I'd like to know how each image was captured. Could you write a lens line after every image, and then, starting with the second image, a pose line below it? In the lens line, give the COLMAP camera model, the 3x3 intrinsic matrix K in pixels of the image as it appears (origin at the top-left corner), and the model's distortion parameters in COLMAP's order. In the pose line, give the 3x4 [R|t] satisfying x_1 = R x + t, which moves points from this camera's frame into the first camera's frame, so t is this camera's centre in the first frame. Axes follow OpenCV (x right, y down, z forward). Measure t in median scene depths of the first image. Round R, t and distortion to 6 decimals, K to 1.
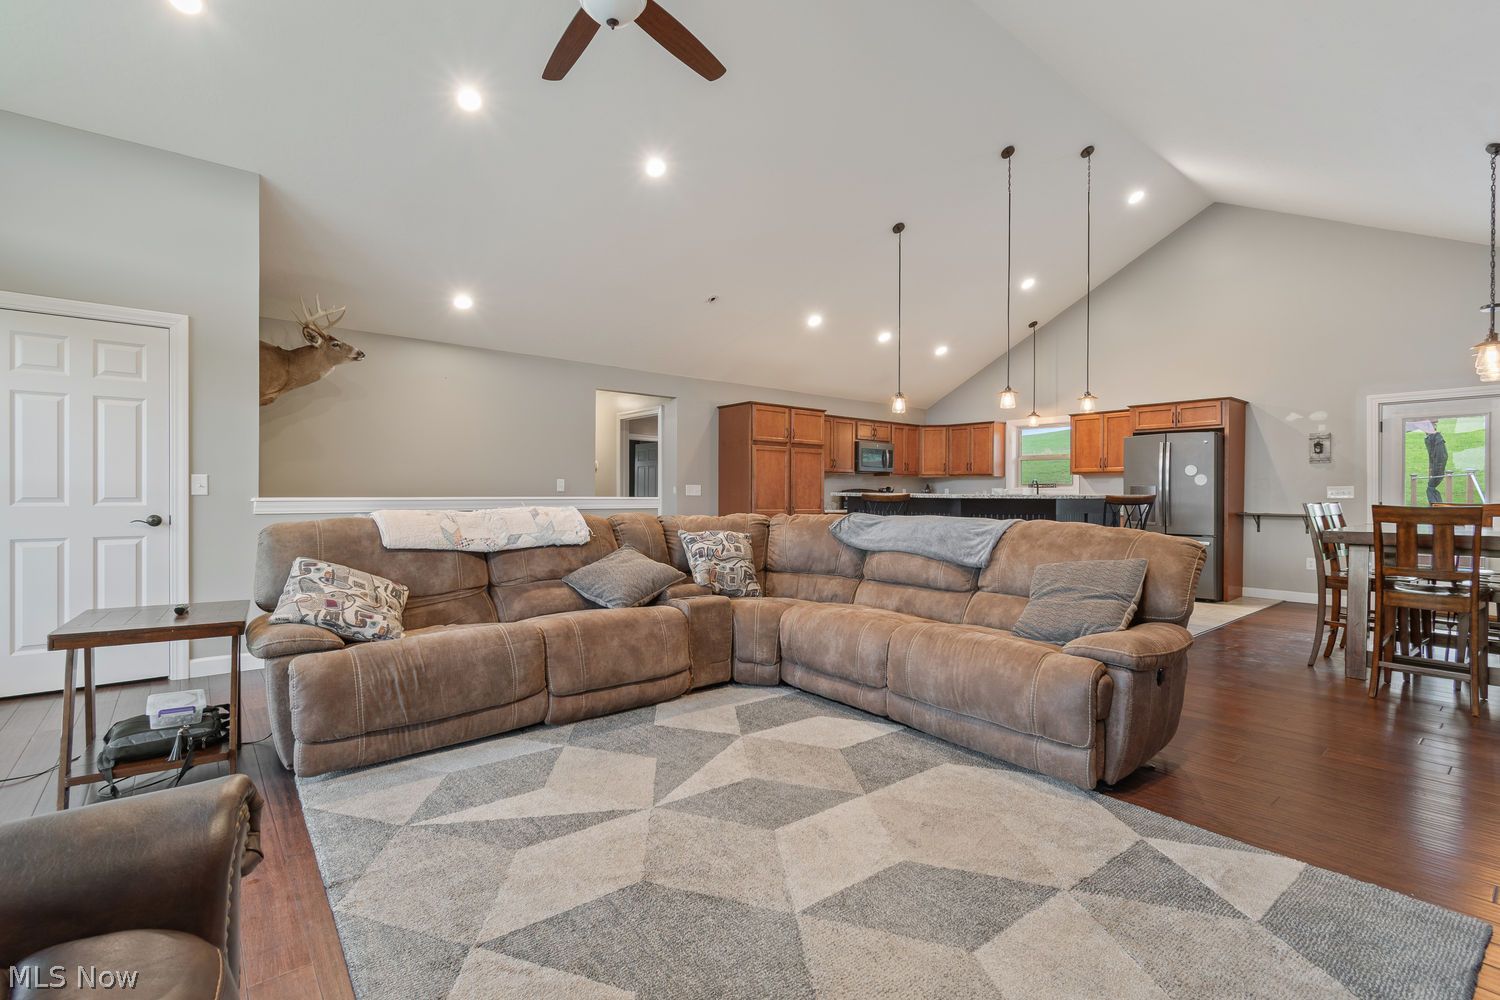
lens RADIAL K [[674.8, 0, 744.4], [0, 674.8, 497.8], [0, 0, 1]] dist [-0.000994, -0.002585]
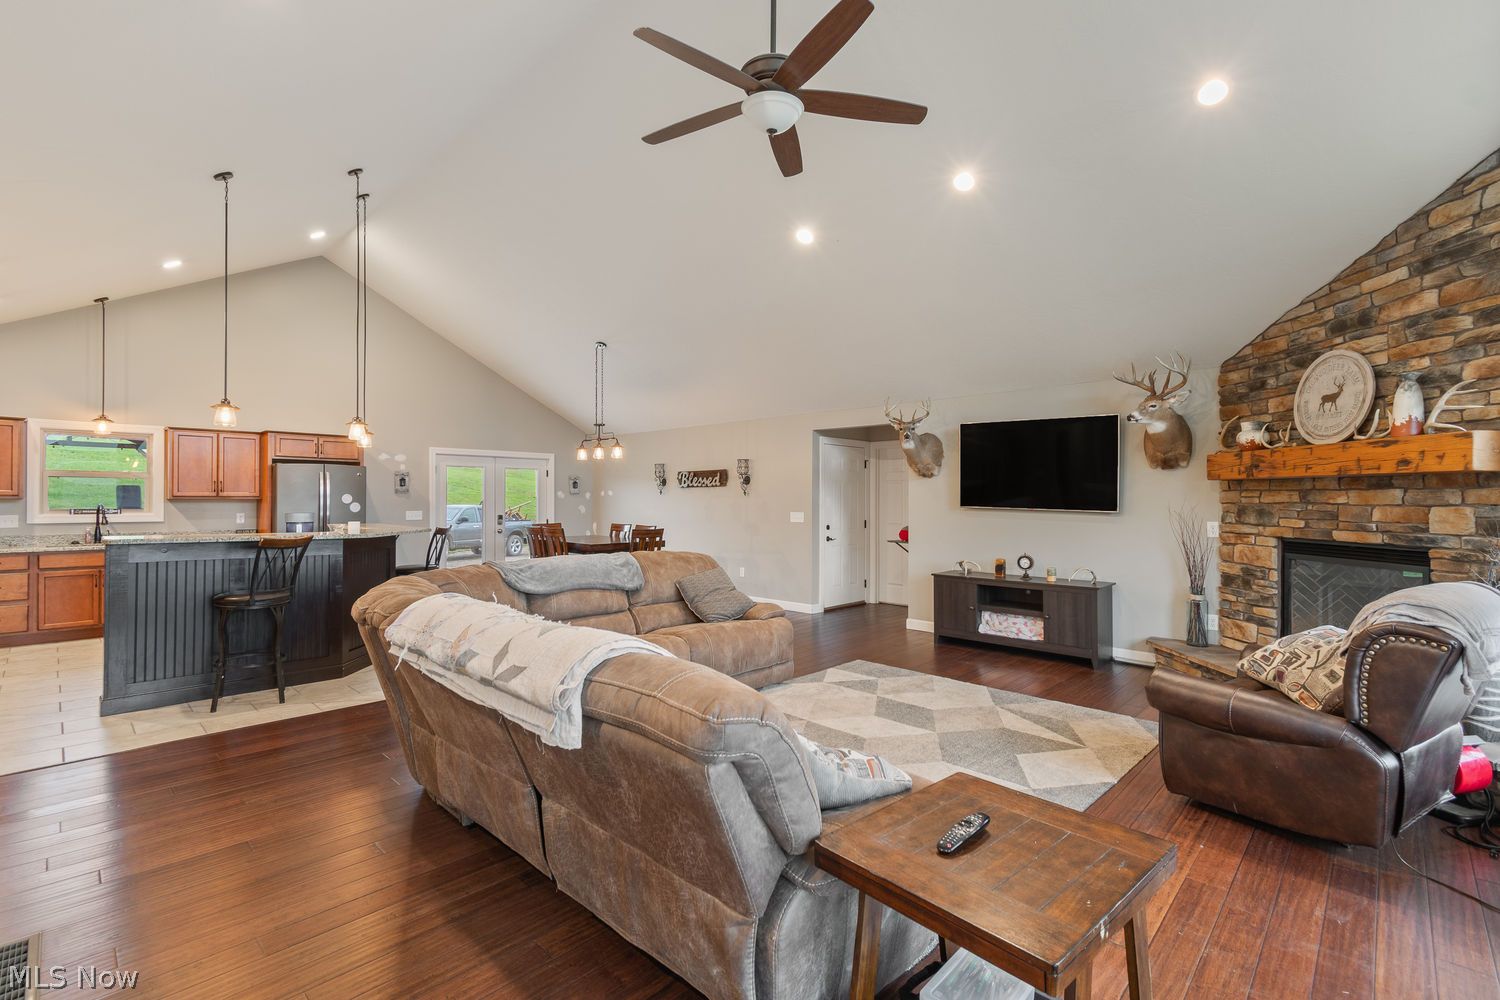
lens RADIAL K [[674.8, 0, 753.0], [0, 674.8, 492.6], [0, 0, 1]] dist [-0.000994, -0.002585]
pose [[-0.119803, 0.007003, 0.992773, -0.639784], [0.003597, 0.999972, -0.006620, -0.050966], [-0.992791, 0.002778, -0.119824, 0.574067]]
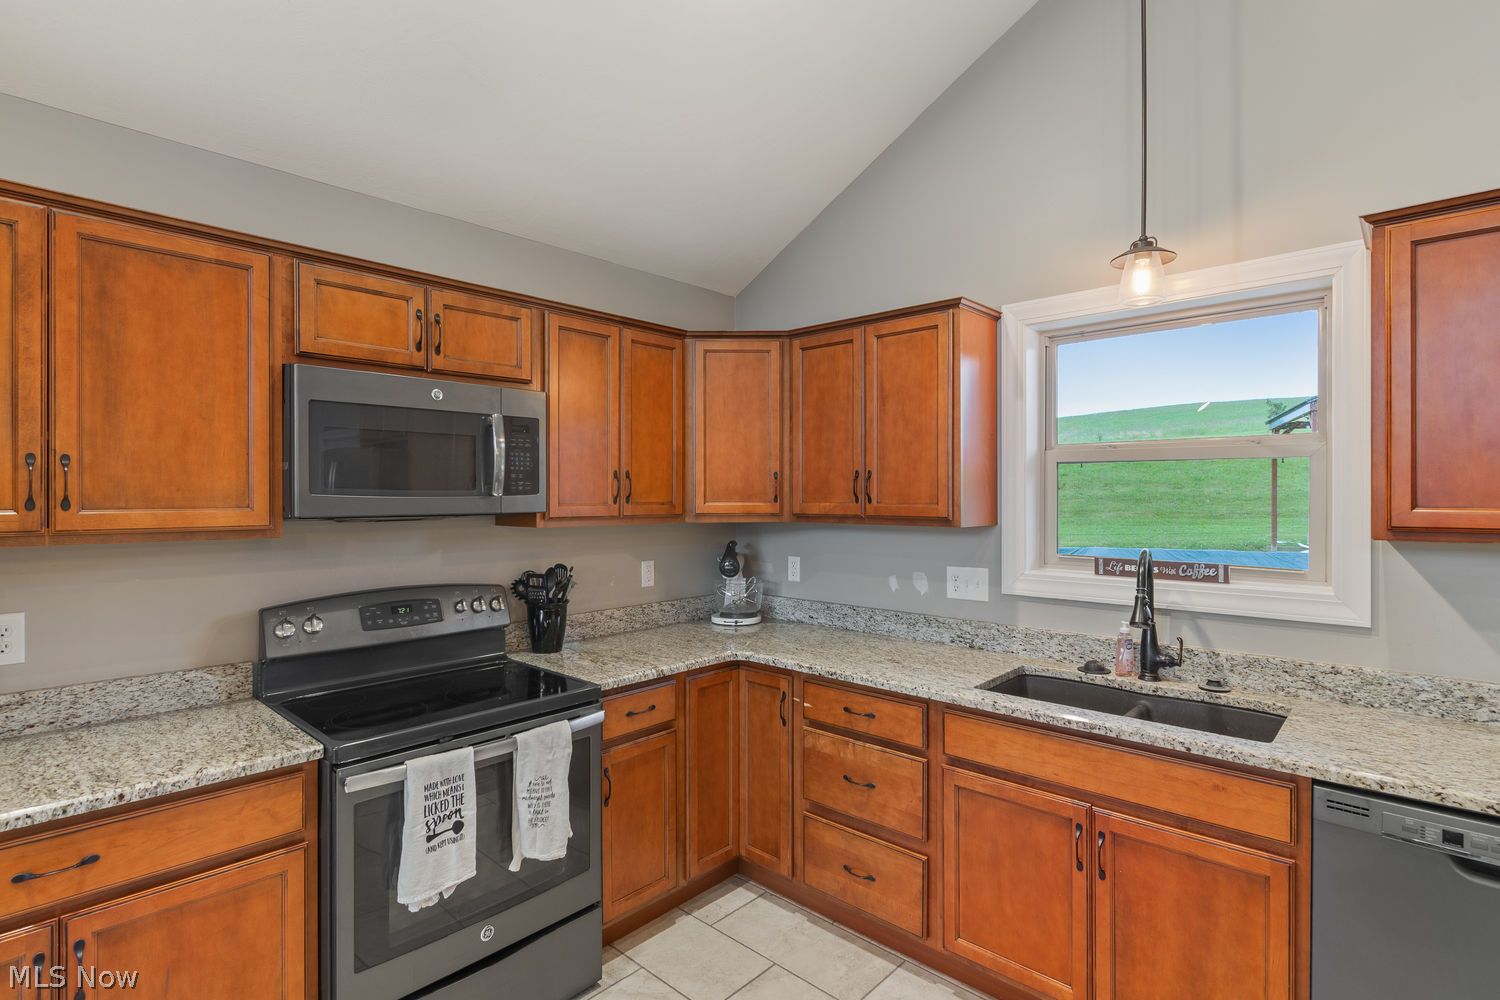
lens RADIAL K [[720.0, 0, 755.1], [0, 720.0, 497.2], [0, 0, 1]] dist [0.004134, -0.004650]
pose [[0.991005, -0.005921, 0.133692, 0.430107], [0.006904, 0.999952, -0.006887, -0.068566], [-0.133645, 0.007748, 0.990999, 1.234797]]
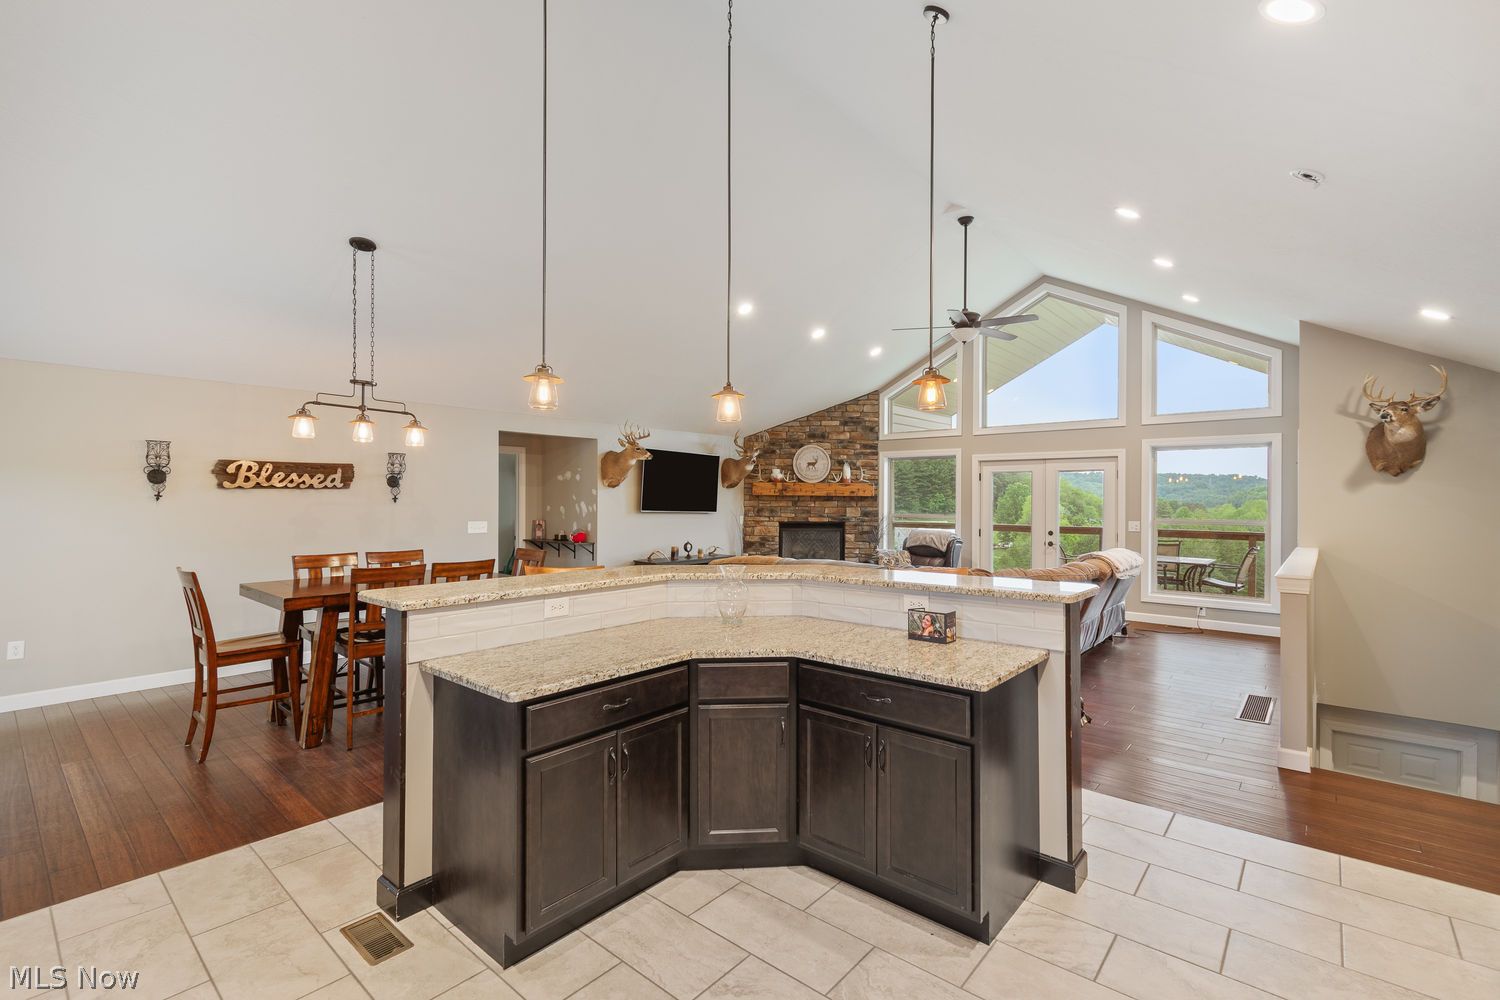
lens RADIAL K [[674.8, 0, 725.4], [0, 674.8, 496.5], [0, 0, 1]] dist [-0.000994, -0.002585]
pose [[-0.986407, -0.007416, -0.164155, 0.527765], [-0.008033, 0.999963, 0.003096, -0.072163], [0.164126, 0.004372, -0.986430, 1.613928]]
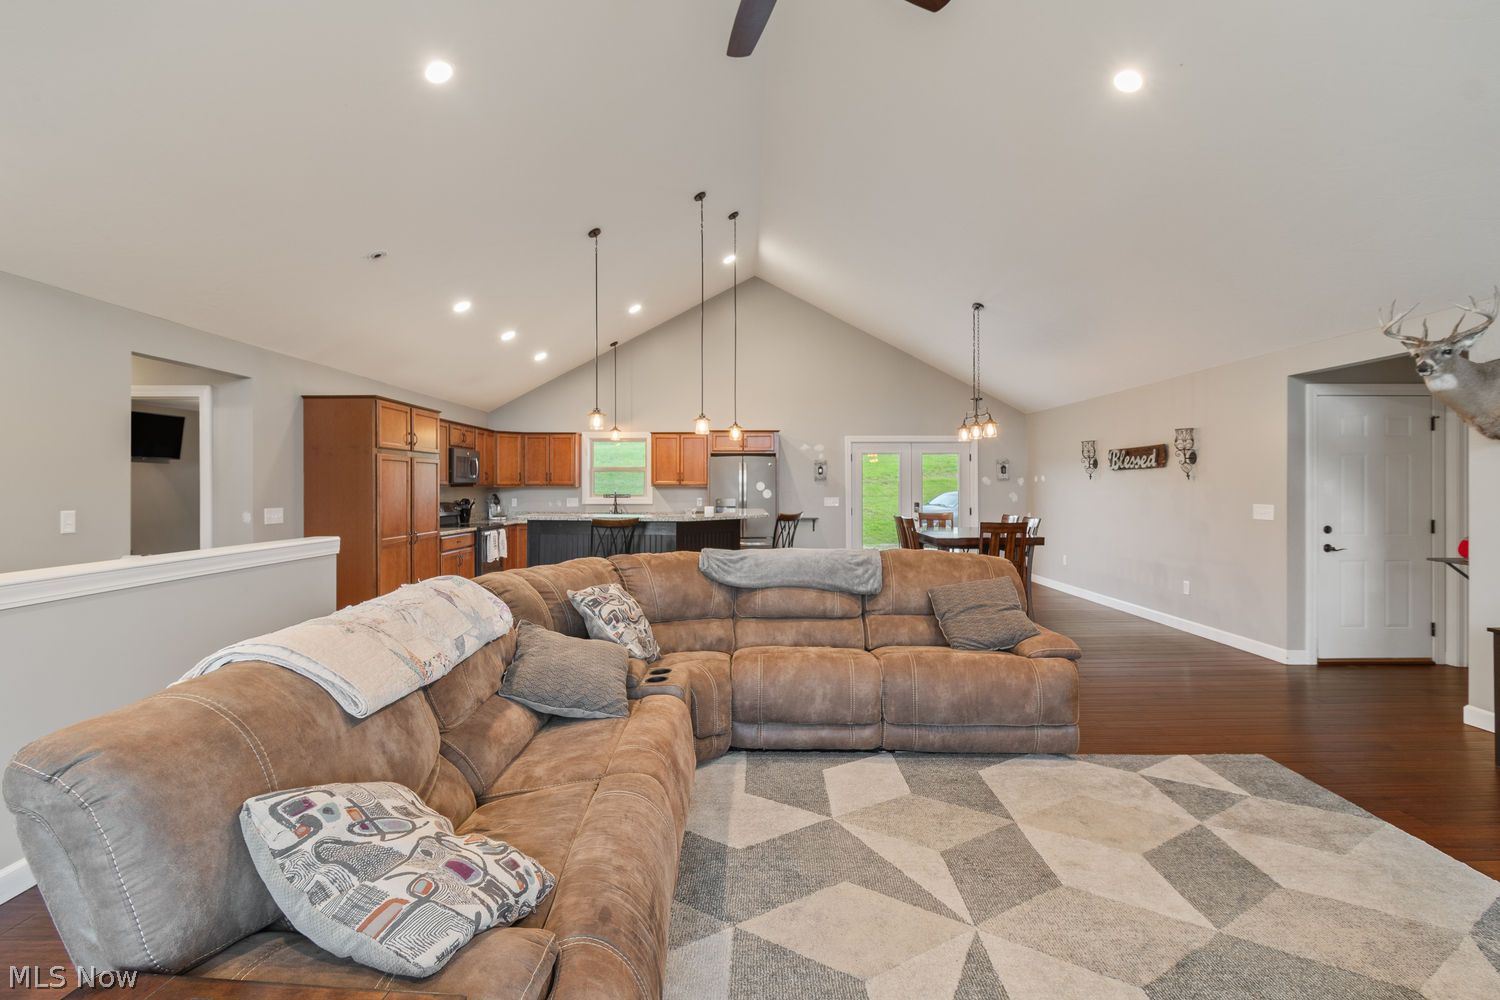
lens RADIAL K [[674.8, 0, 742.6], [0, 674.8, 486.0], [0, 0, 1]] dist [-0.000994, -0.002585]
pose [[0.633492, -0.004457, 0.773736, -0.413762], [0.008803, 0.999960, -0.001447, -0.049061], [-0.773699, 0.007728, 0.633506, 0.275321]]
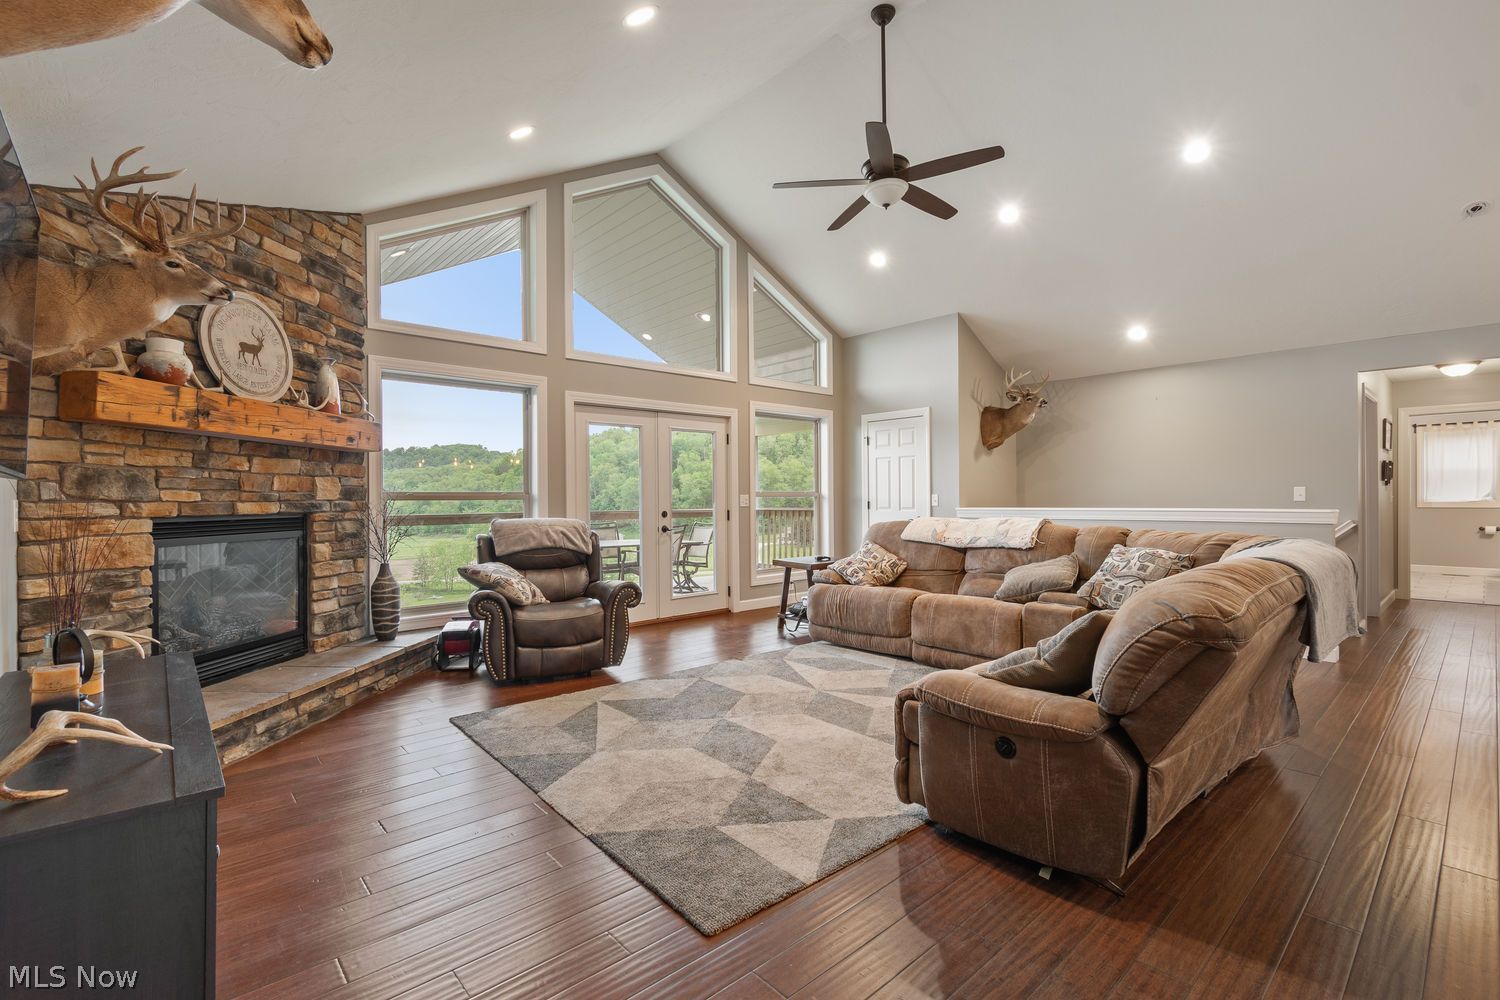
lens RADIAL K [[674.8, 0, 760.7], [0, 674.8, 497.5], [0, 0, 1]] dist [-0.000994, -0.002585]
pose [[0.061684, -0.002657, -0.998092, 0.656676], [0.000649, 0.999996, -0.002622, -0.015224], [0.998096, -0.000486, 0.061685, 0.304073]]
